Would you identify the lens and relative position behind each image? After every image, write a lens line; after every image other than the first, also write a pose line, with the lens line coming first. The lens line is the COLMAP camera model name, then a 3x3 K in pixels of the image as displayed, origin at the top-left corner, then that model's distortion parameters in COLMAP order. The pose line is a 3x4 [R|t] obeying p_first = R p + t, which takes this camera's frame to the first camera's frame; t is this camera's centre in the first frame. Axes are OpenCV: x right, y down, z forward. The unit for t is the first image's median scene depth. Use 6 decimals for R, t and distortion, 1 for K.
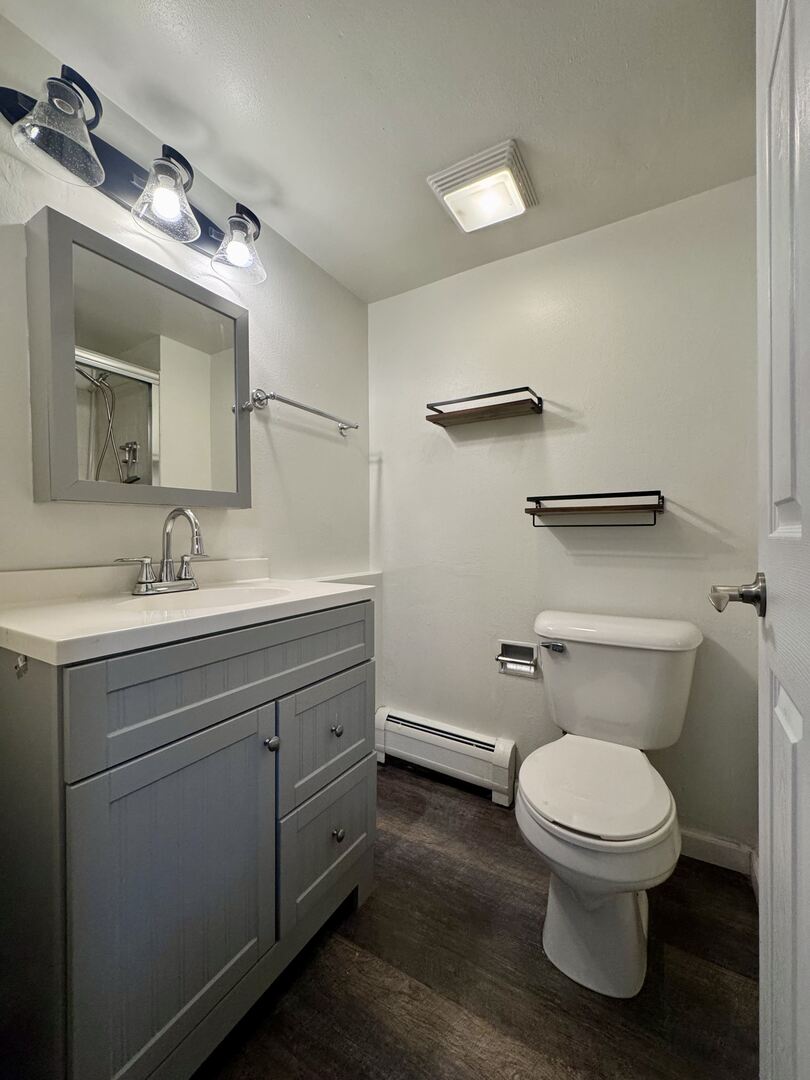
lens RADIAL K [[431.0, 0, 406.2], [0, 431.0, 537.9], [0, 0, 1]] dist [-0.004447, 0.000810]
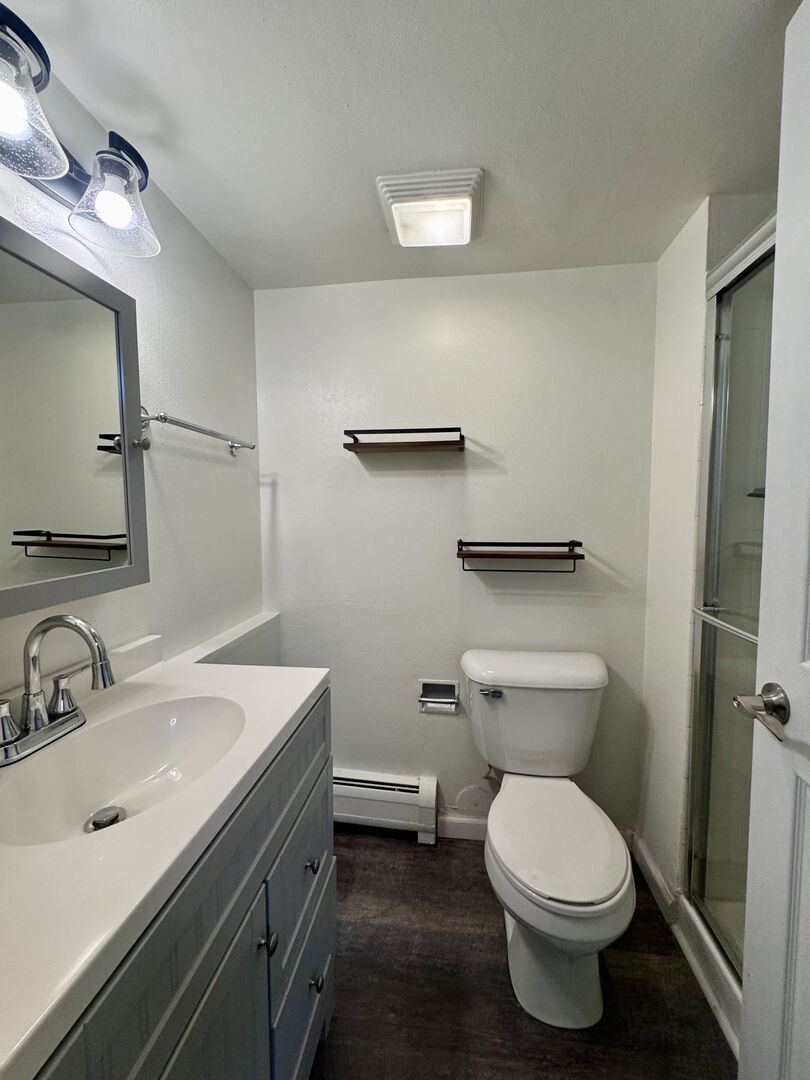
lens RADIAL K [[431.0, 0, 407.1], [0, 431.0, 538.5], [0, 0, 1]] dist [-0.004447, 0.000810]
pose [[0.914897, -0.028987, 0.402646, -0.228203], [0.005112, 0.998171, 0.060244, -0.166837], [-0.403656, -0.053059, 0.913371, 0.158124]]
